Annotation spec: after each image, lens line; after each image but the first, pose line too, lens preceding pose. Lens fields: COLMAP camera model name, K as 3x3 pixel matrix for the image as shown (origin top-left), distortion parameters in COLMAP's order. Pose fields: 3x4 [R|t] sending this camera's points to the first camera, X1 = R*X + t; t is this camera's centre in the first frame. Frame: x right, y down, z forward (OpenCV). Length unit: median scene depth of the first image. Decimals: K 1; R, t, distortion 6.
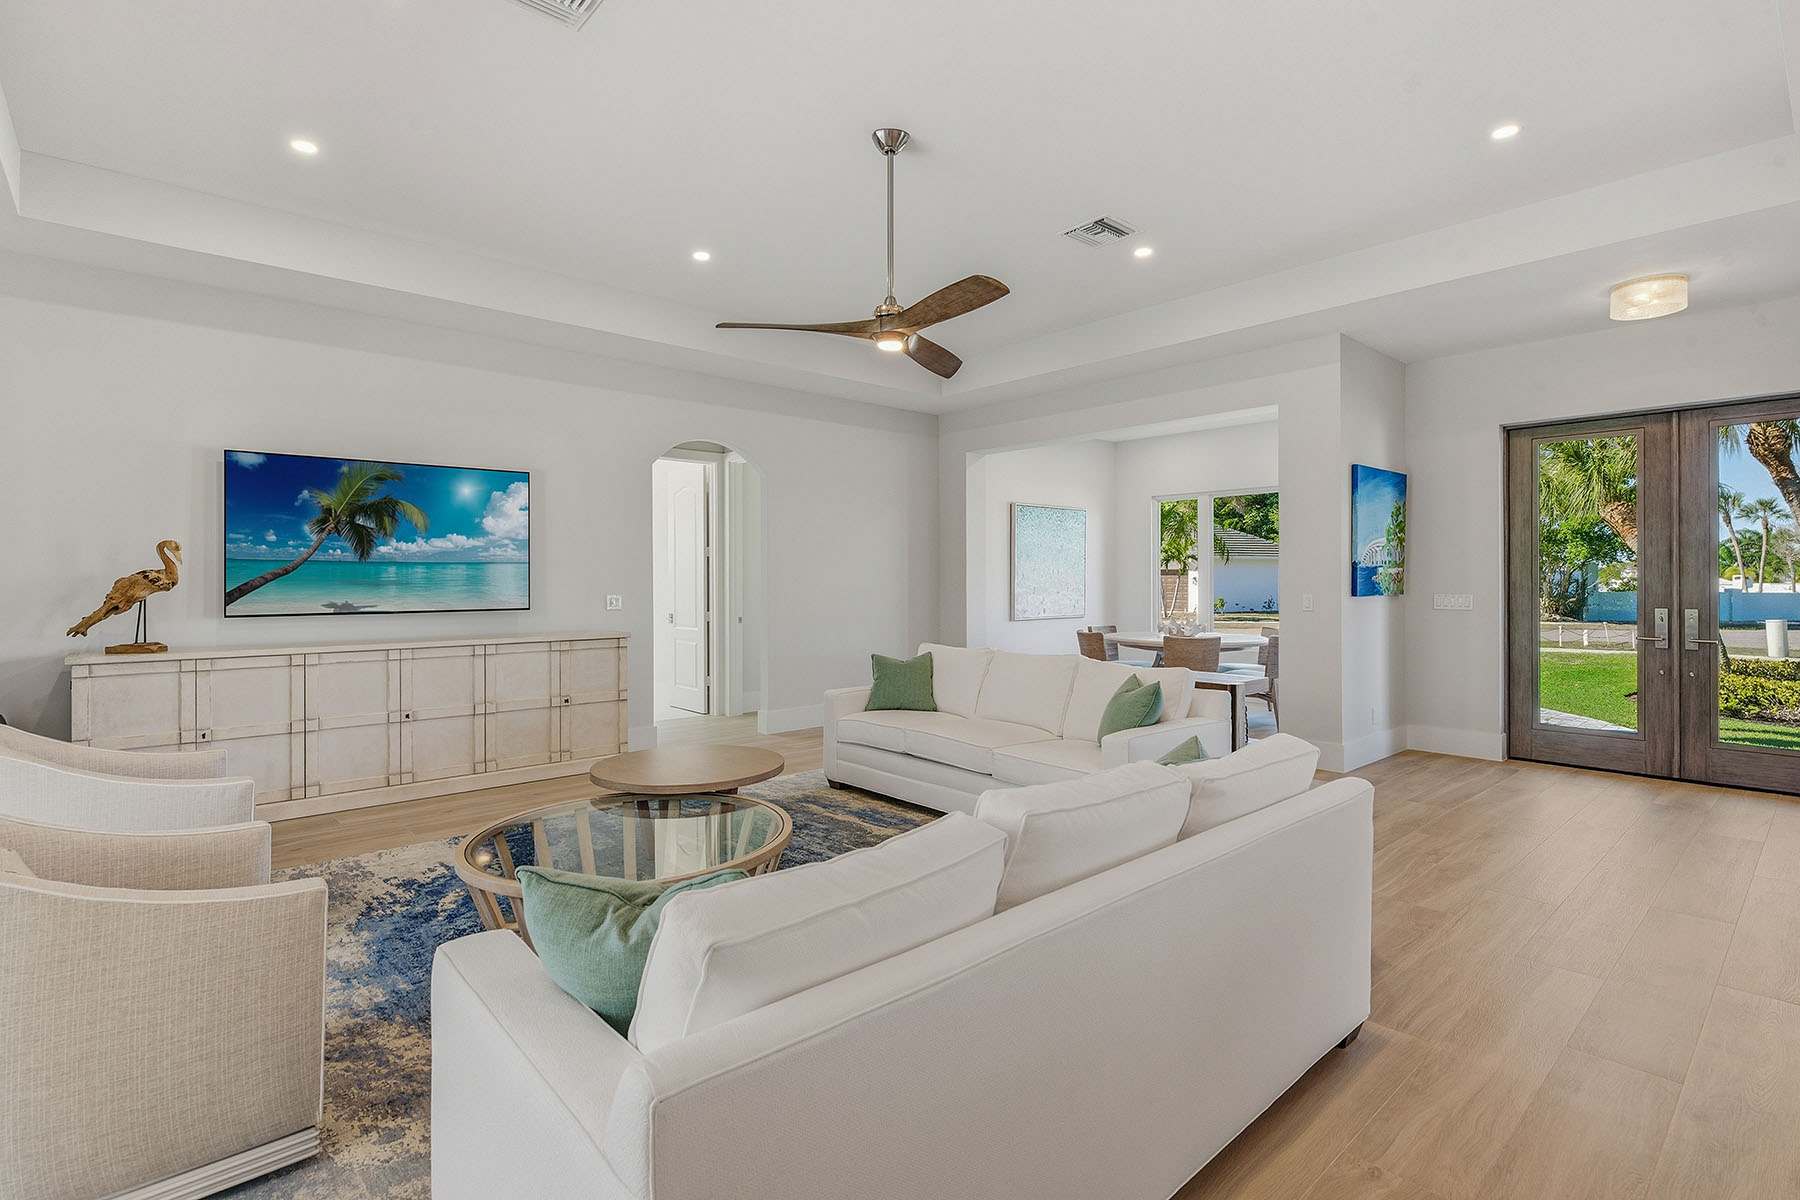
lens RADIAL K [[859.9, 0, 908.3], [0, 859.9, 597.2], [0, 0, 1]] dist [0.000758, -0.001883]
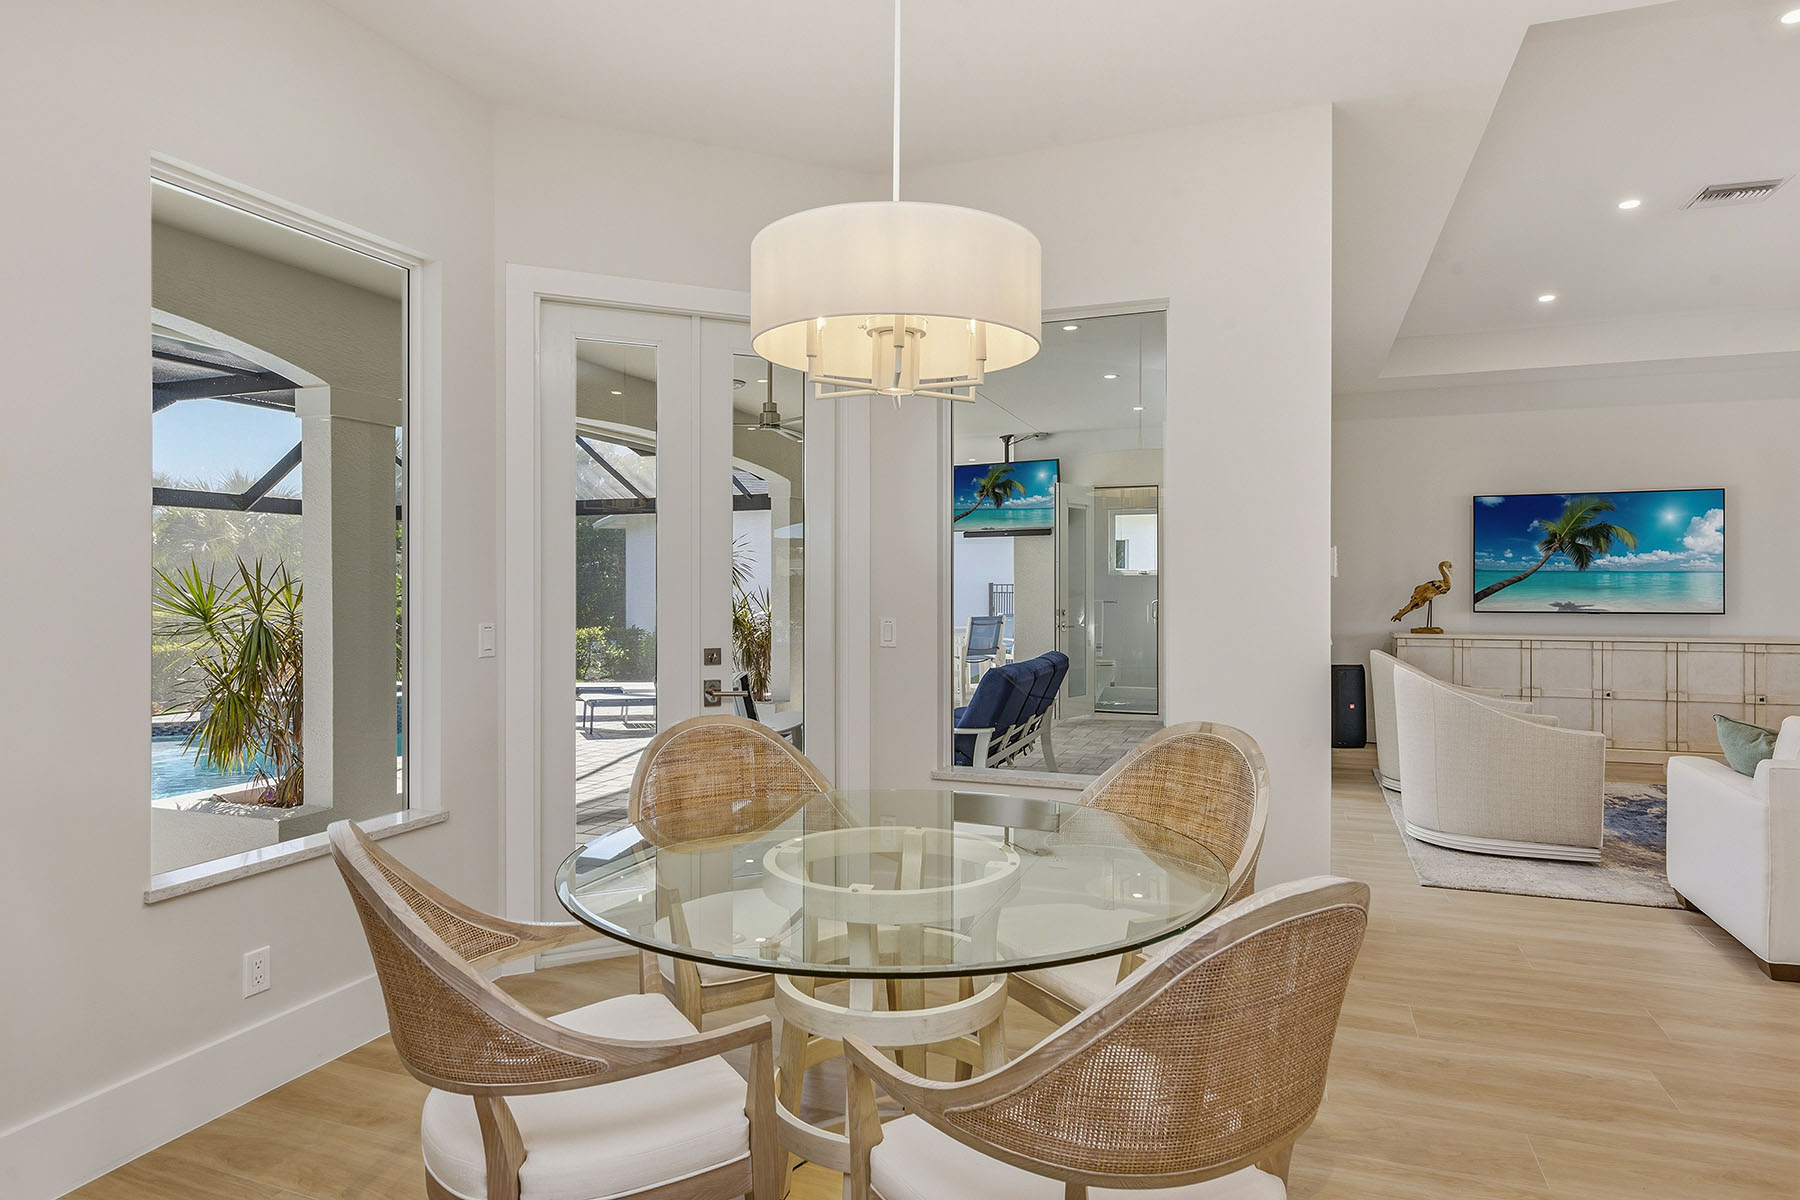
lens RADIAL K [[1006.6, 0, 906.3], [0, 1006.6, 607.1], [0, 0, 1]] dist [-0.004658, -0.011405]
pose [[0.453209, 0.017034, -0.891242, 0.252888], [-0.014840, 0.999823, 0.011562, 0.009675], [0.891281, 0.007986, 0.453382, -0.578353]]
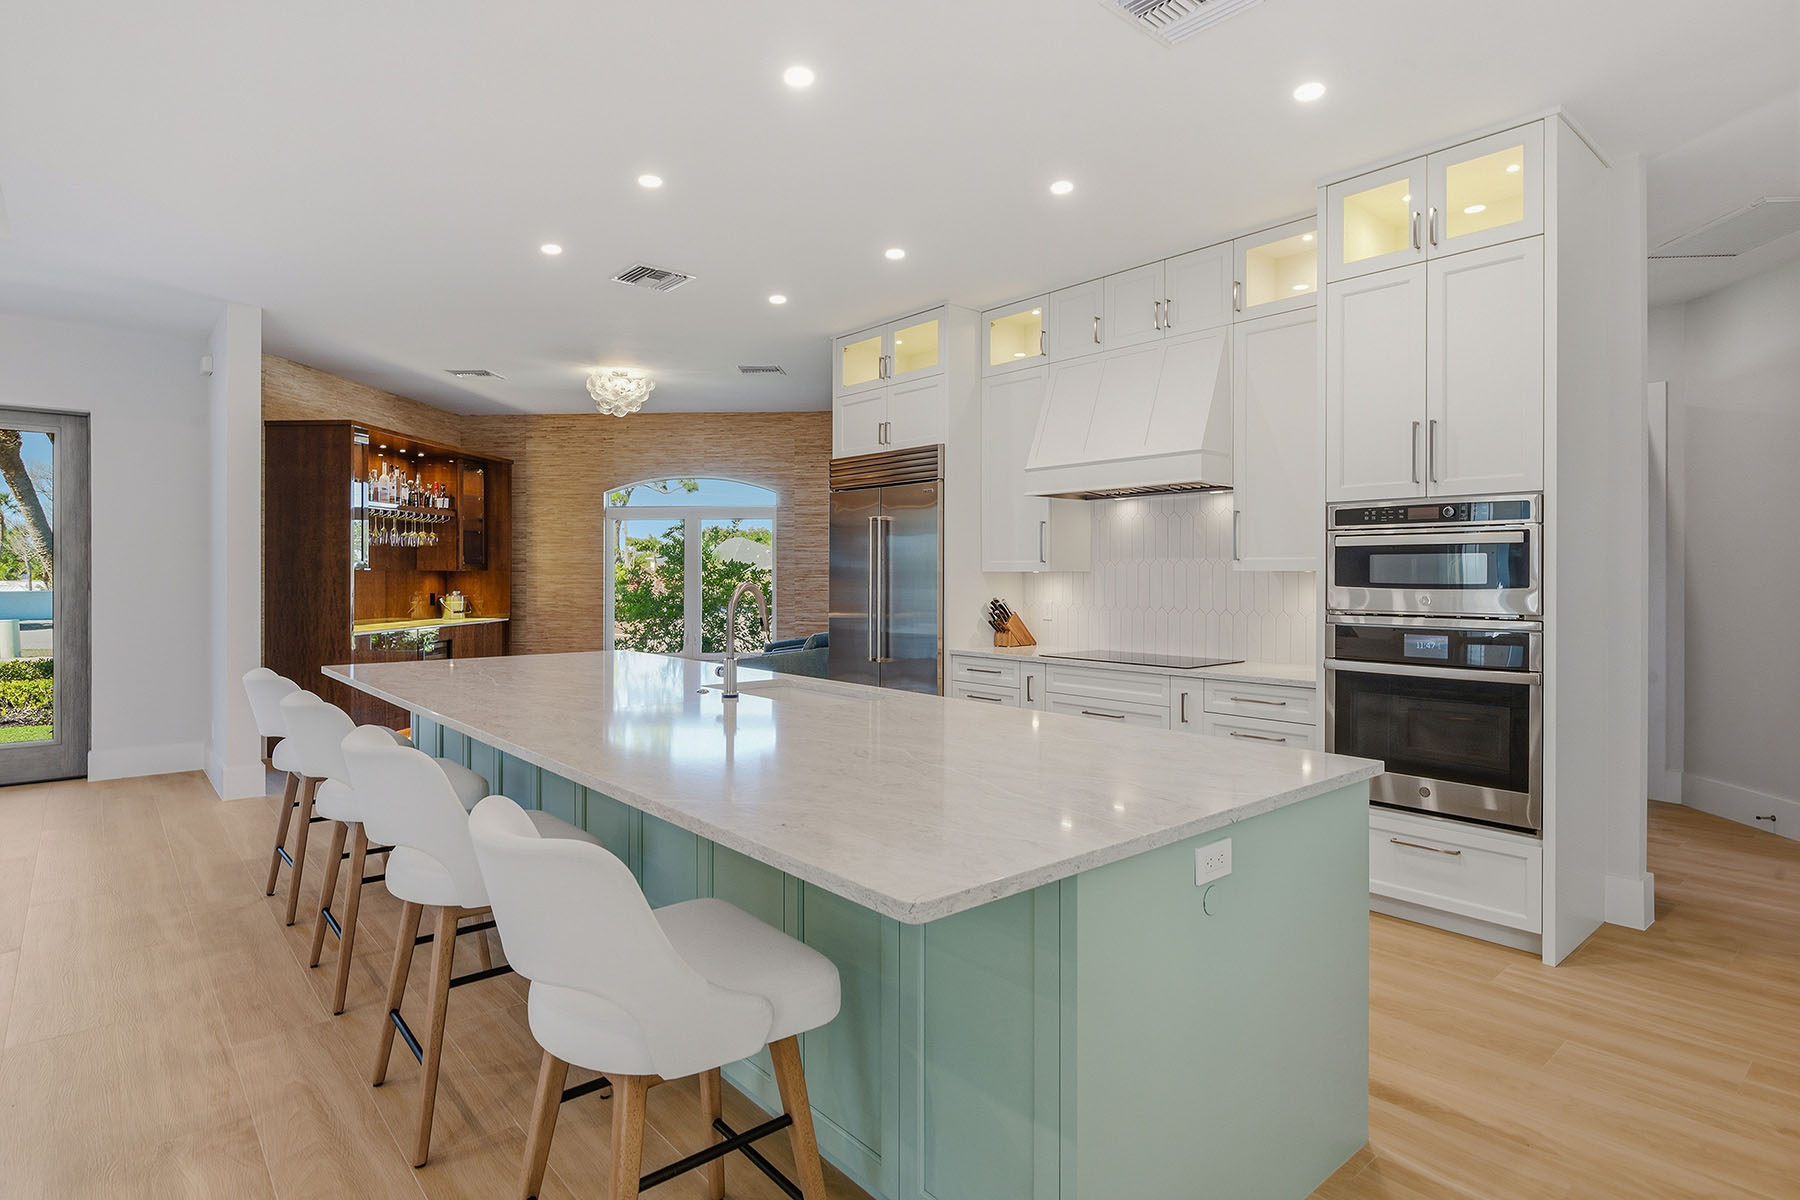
lens RADIAL K [[942.1, 0, 894.6], [0, 942.1, 572.6], [0, 0, 1]] dist [-0.004159, -0.000544]
pose [[0.026074, 0.005051, 0.999647, -0.096644], [0.020169, 0.999781, -0.005578, -0.003620], [-0.999457, 0.020307, 0.025966, -0.118205]]
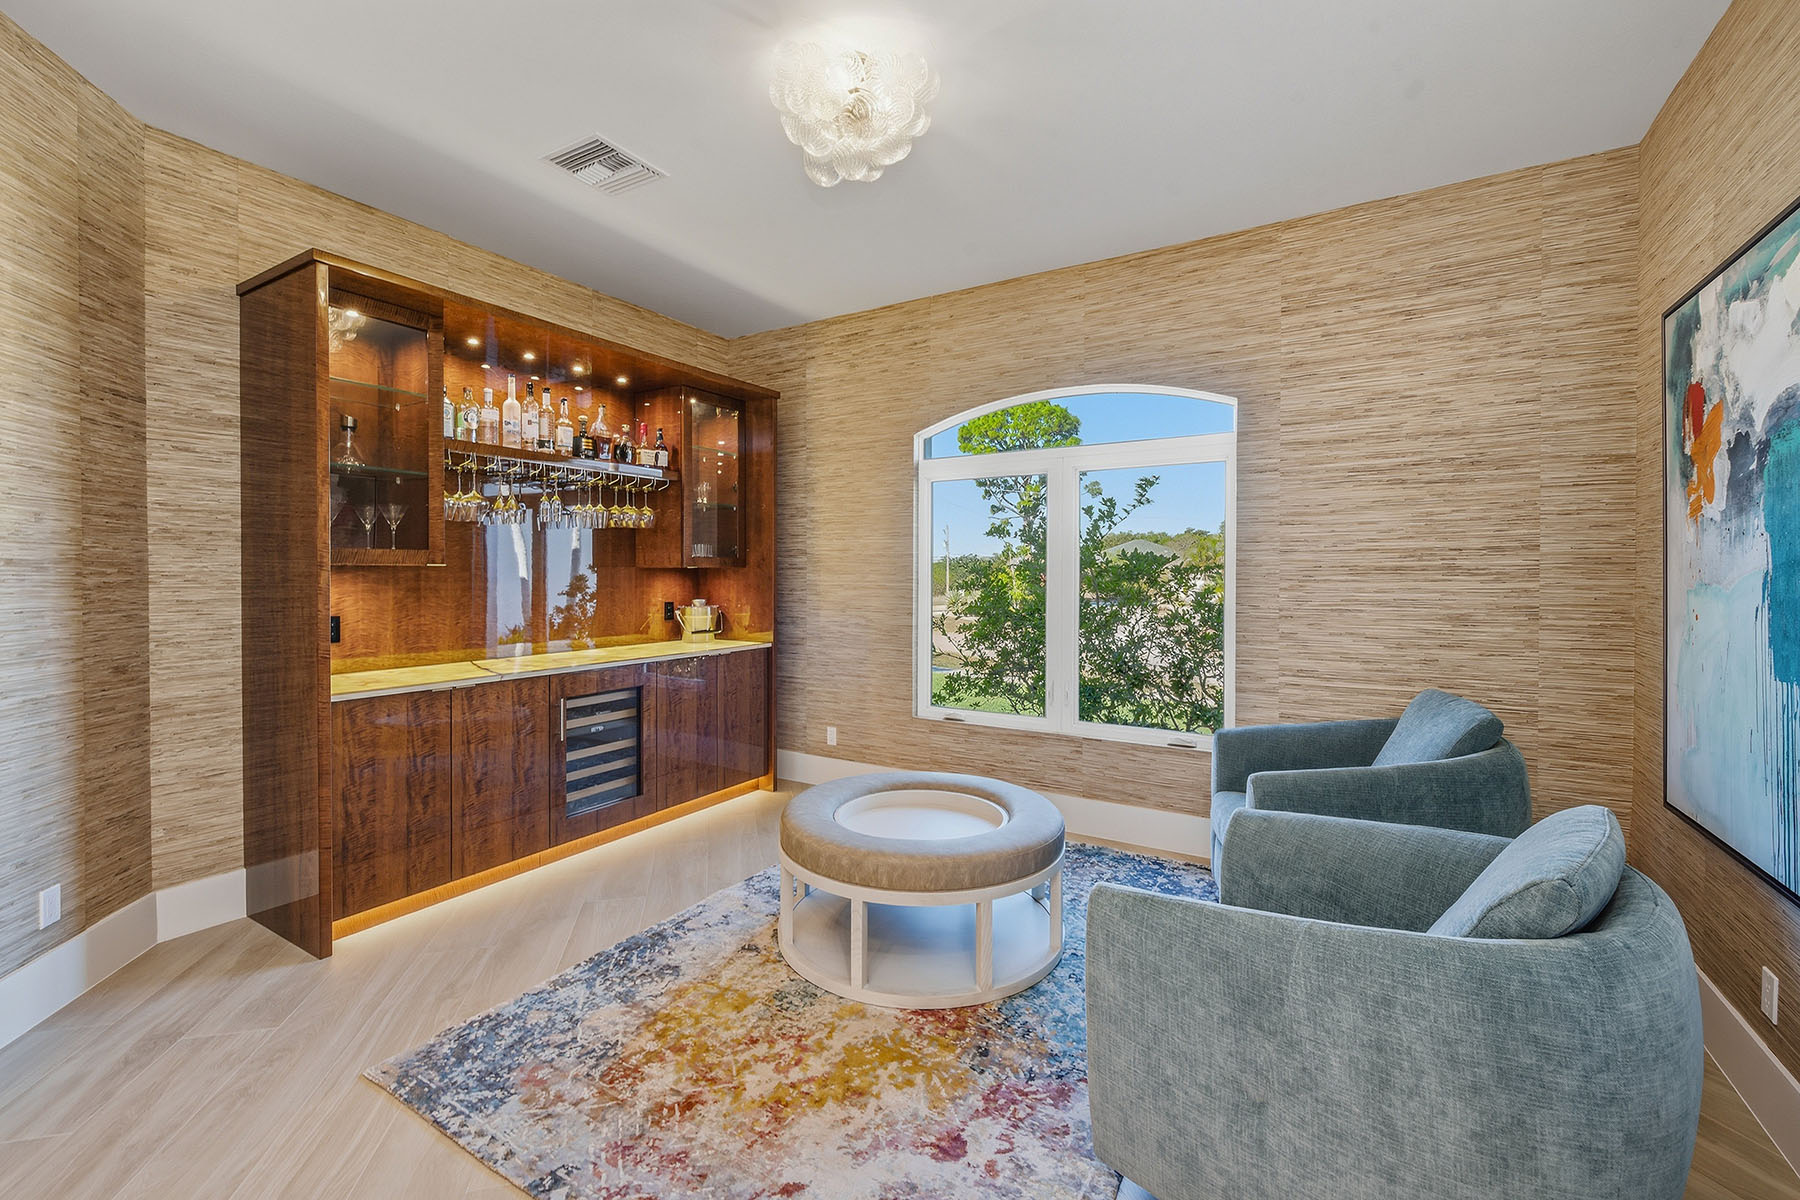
lens RADIAL K [[755.8, 0, 895.5], [0, 755.8, 580.8], [0, 0, 1]] dist [-0.002266, -0.000856]
pose [[0.480633, -0.006680, 0.876896, 0.937470], [0.015058, 0.999886, -0.000637, -0.013530], [-0.876792, 0.013510, 0.480679, 0.094023]]
